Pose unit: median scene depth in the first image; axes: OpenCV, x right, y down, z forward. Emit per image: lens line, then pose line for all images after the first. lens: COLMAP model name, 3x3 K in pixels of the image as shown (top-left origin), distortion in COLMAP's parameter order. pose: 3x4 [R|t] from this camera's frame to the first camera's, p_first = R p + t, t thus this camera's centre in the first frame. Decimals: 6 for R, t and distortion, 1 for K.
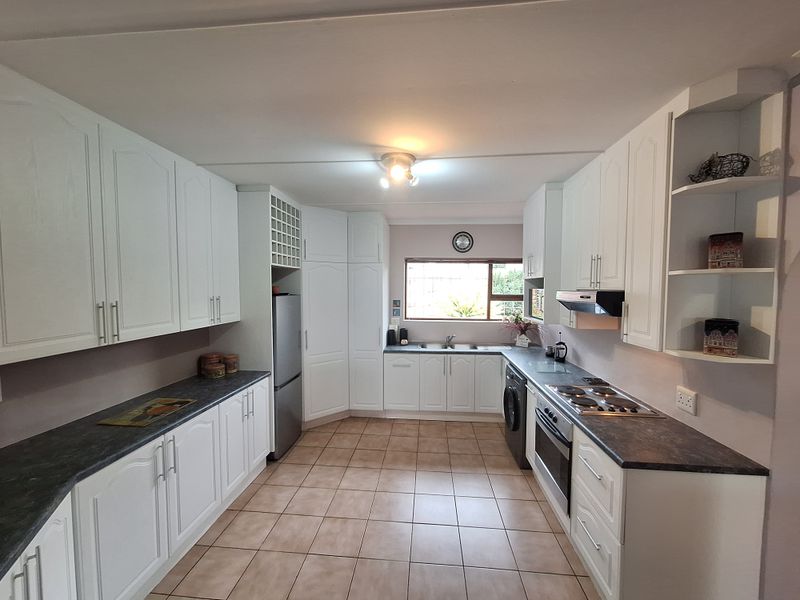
lens RADIAL K [[313.0, 0, 400.0], [0, 313.0, 300.0], [0, 0, 1]] dist [-0.000485, 0.000121]
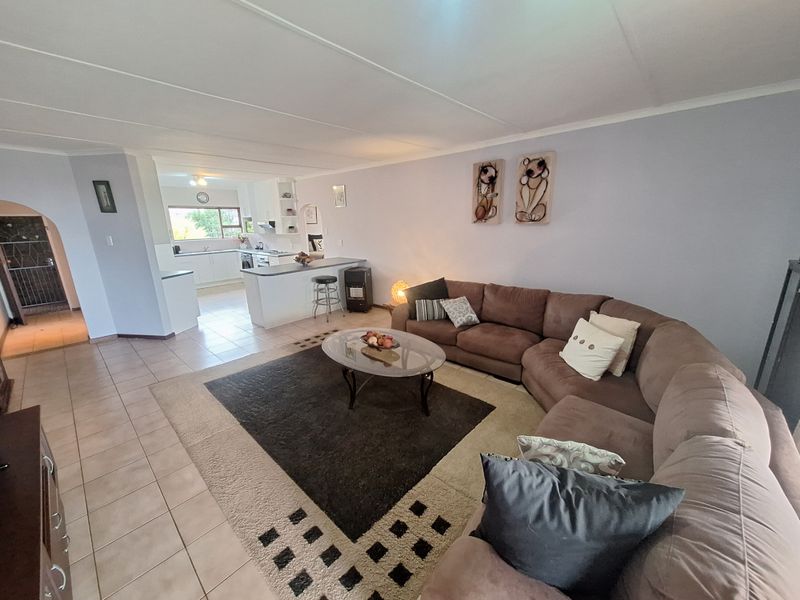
lens RADIAL K [[313.0, 0, 400.0], [0, 313.0, 300.0], [0, 0, 1]] dist [-0.000485, 0.000121]
pose [[0.599600, -0.213437, 0.771313, -1.052388], [0.054285, 0.972408, 0.226883, 0.085449], [-0.798456, -0.094168, 0.594642, -1.783583]]
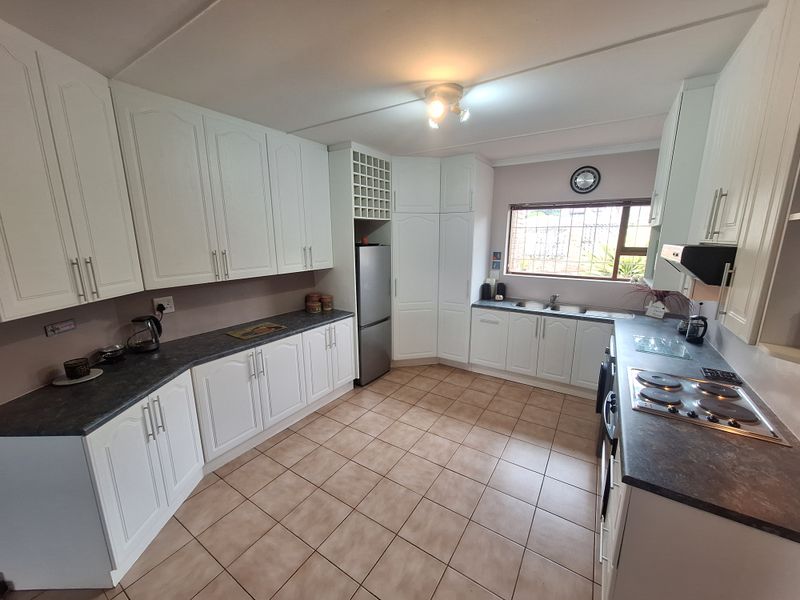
lens RADIAL K [[313.0, 0, 400.0], [0, 313.0, 300.0], [0, 0, 1]] dist [-0.000485, 0.000121]
pose [[0.885018, 0.089214, -0.456928, 0.264367], [-0.015556, 0.986586, 0.162498, -0.009140], [0.465296, -0.136706, 0.874535, 0.068300]]
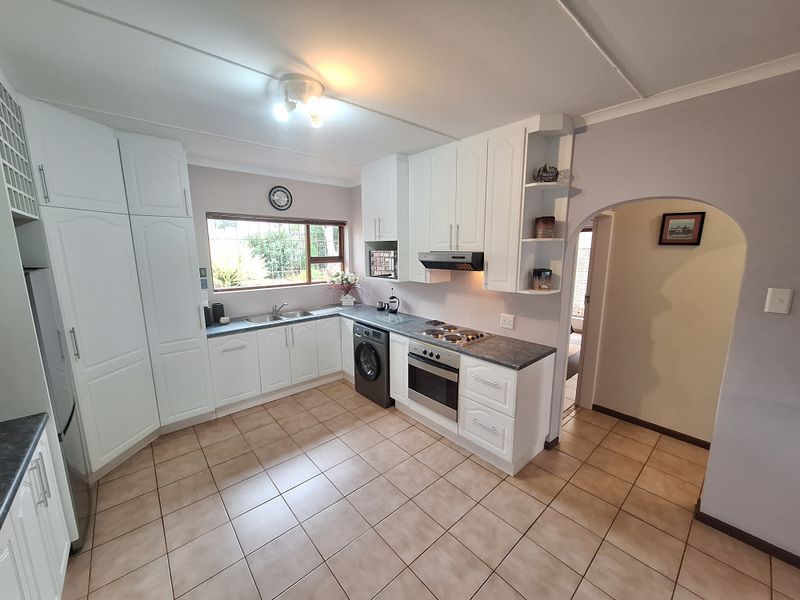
lens RADIAL K [[313.0, 0, 400.0], [0, 313.0, 300.0], [0, 0, 1]] dist [-0.000485, 0.000121]
pose [[0.688605, -0.126441, 0.714028, -0.356984], [0.037346, 0.989558, 0.139215, -0.017180], [-0.724174, -0.069198, 0.686137, 0.195829]]
